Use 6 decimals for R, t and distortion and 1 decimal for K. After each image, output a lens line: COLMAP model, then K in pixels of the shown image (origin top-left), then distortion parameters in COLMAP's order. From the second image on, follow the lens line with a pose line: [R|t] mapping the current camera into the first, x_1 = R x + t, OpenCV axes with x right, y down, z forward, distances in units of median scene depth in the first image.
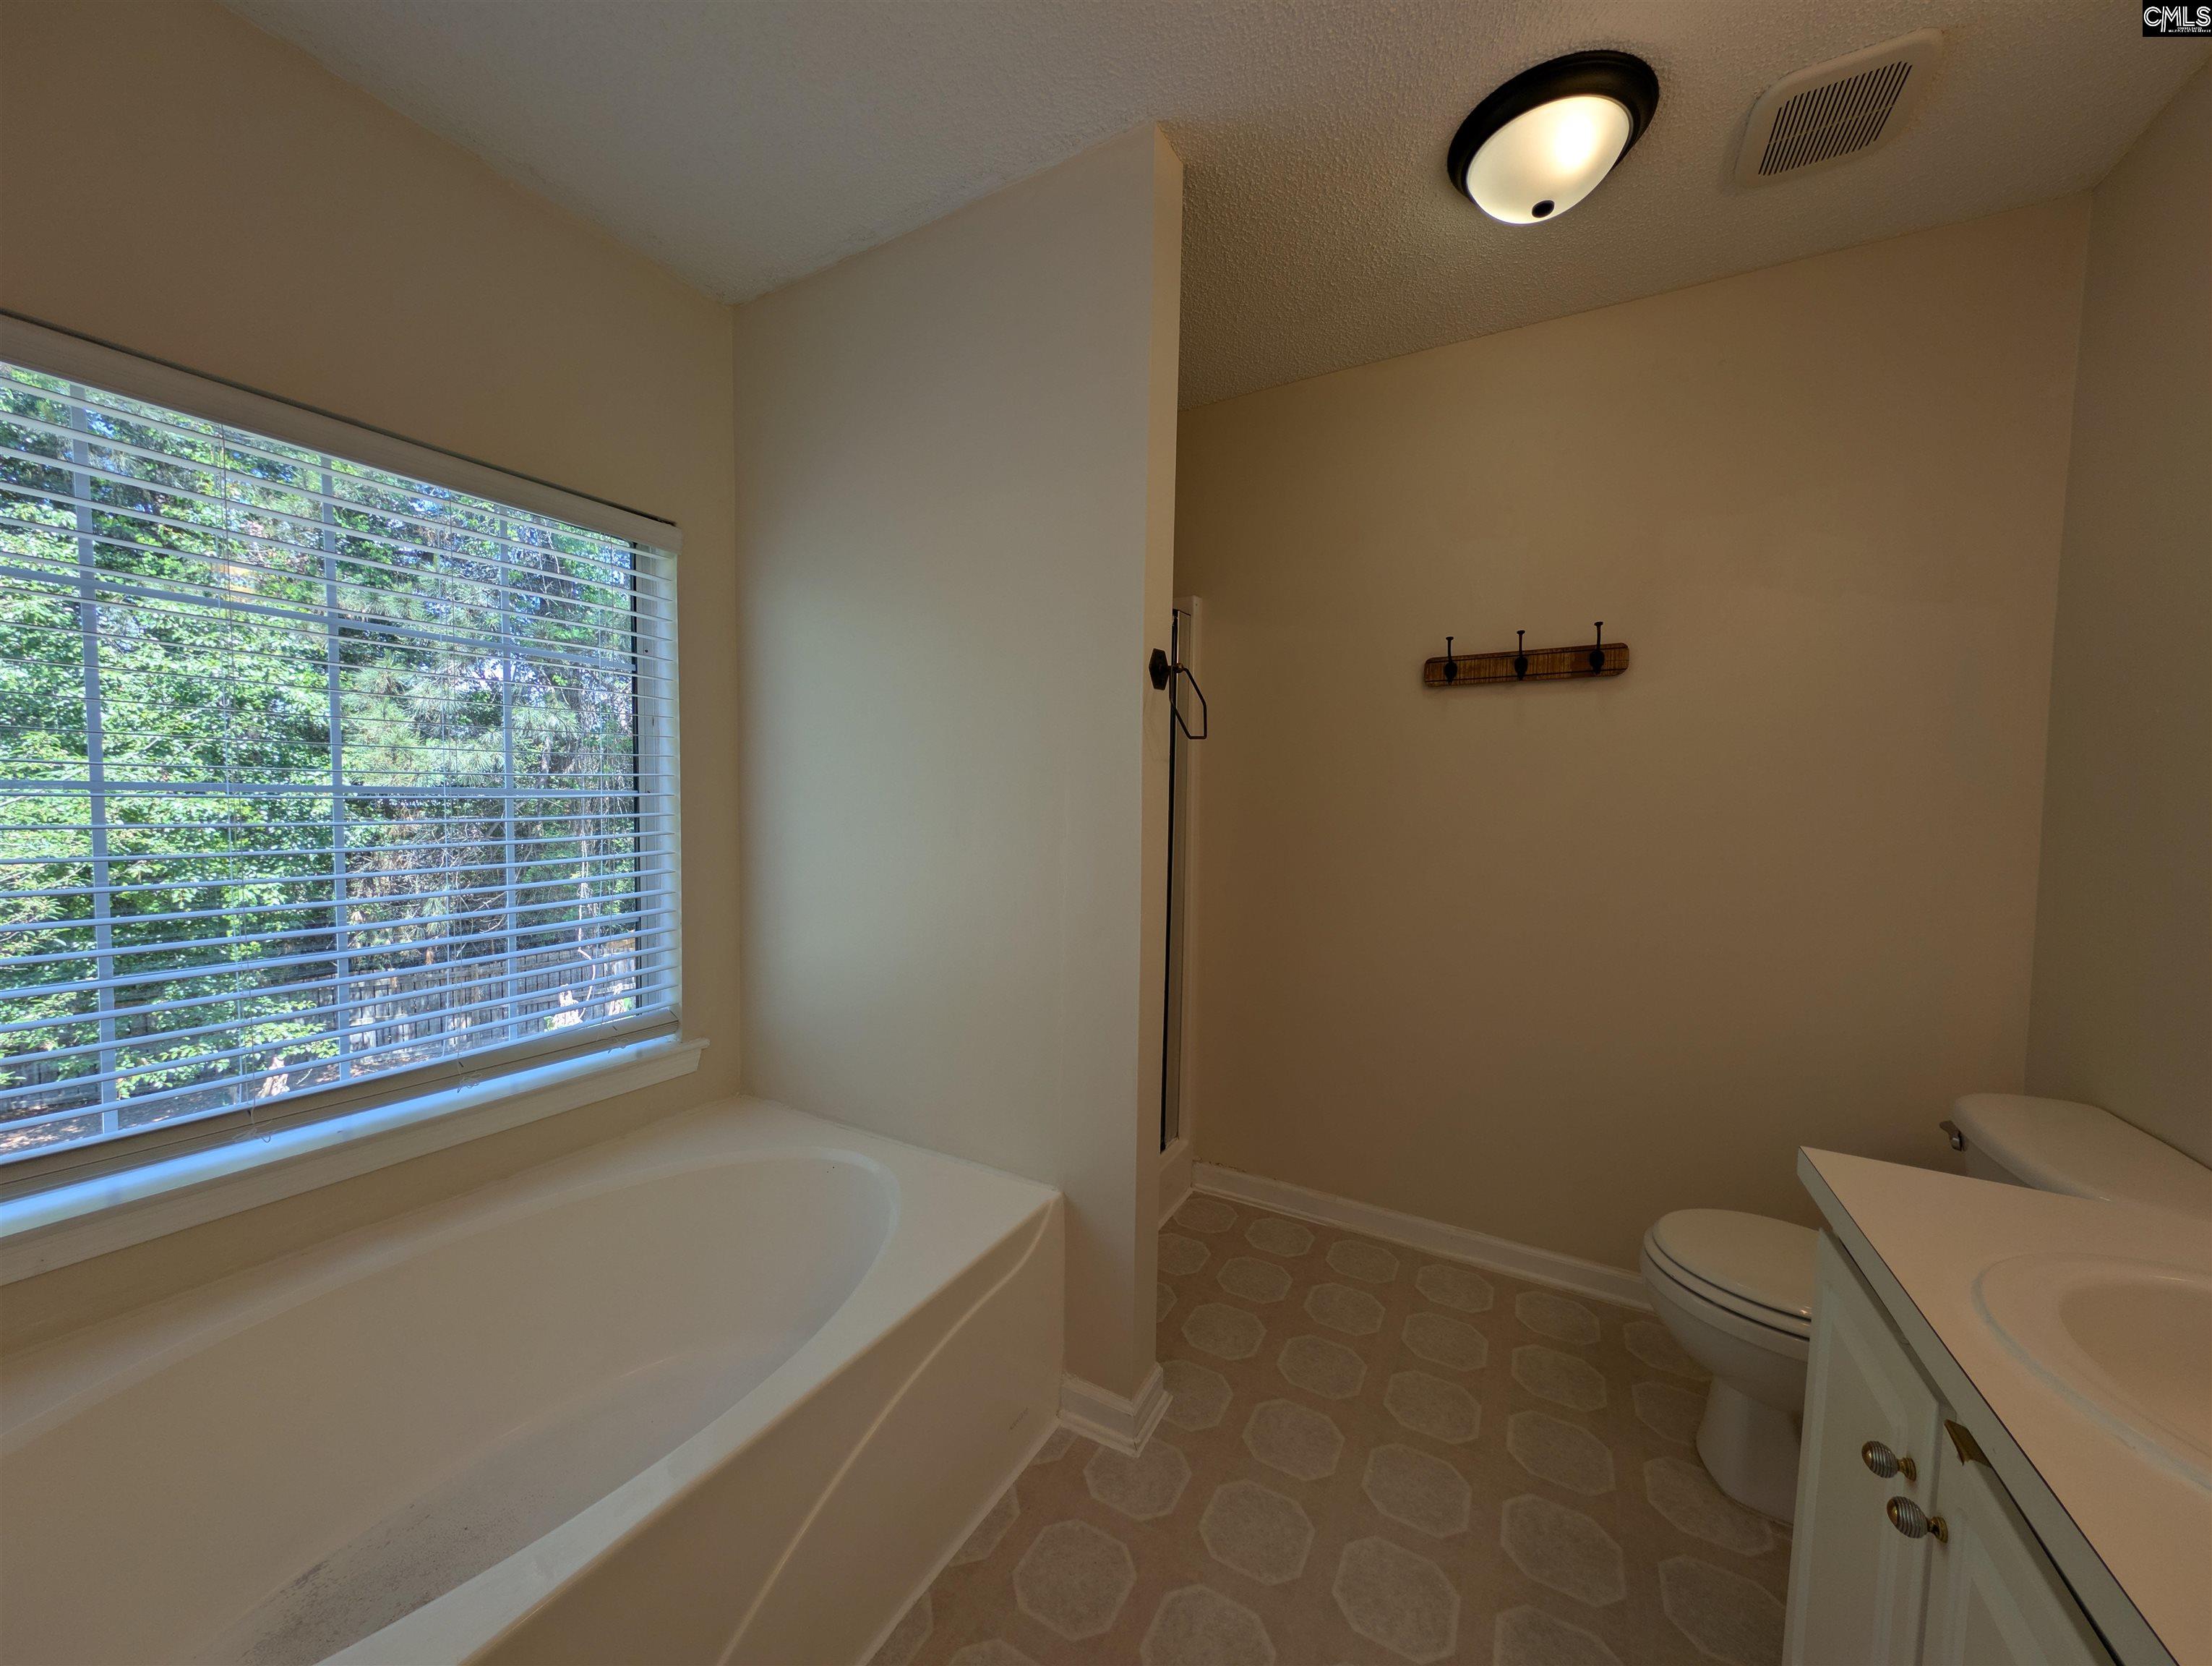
lens RADIAL K [[794.0, 0, 1108.4], [0, 794.0, 832.5], [0, 0, 1]] dist [0.003278, -0.000972]
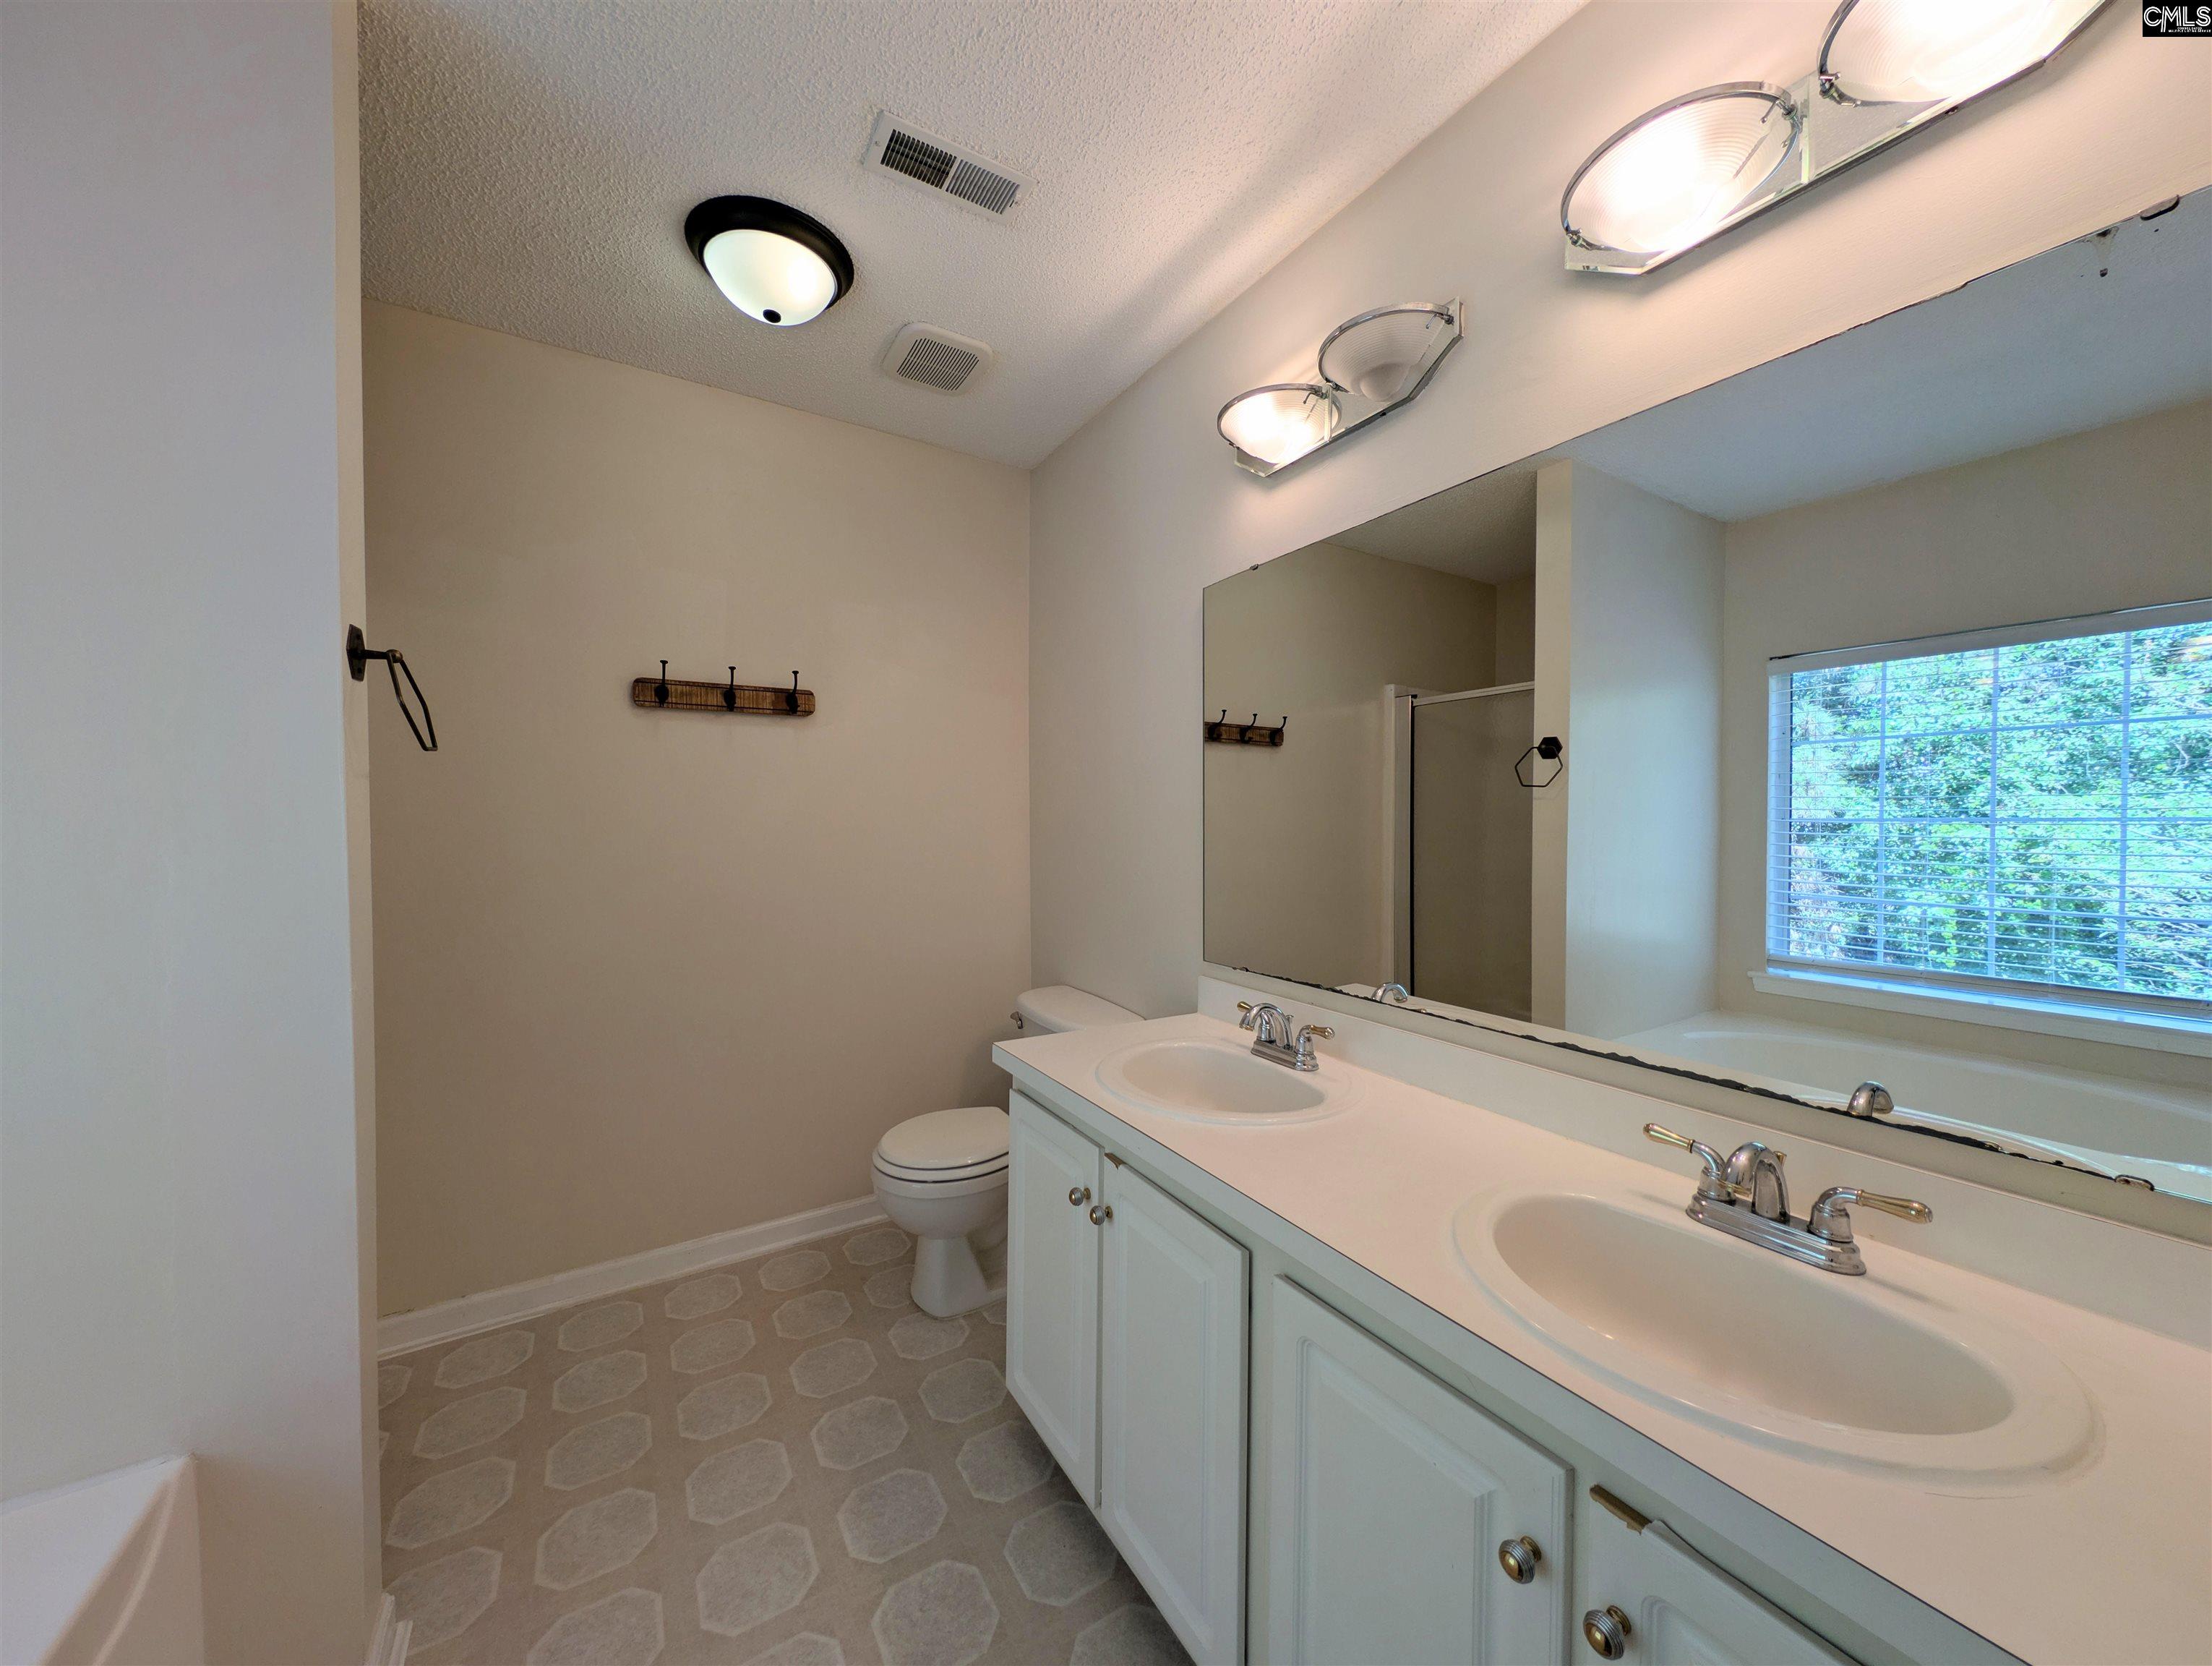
lens RADIAL K [[794.0, 0, 1102.0], [0, 794.0, 829.9], [0, 0, 1]] dist [0.003278, -0.000972]
pose [[0.482313, -0.025878, 0.875616, -0.218085], [0.047917, 0.998846, 0.003126, -0.007740], [-0.874687, 0.040449, 0.482997, 0.033971]]
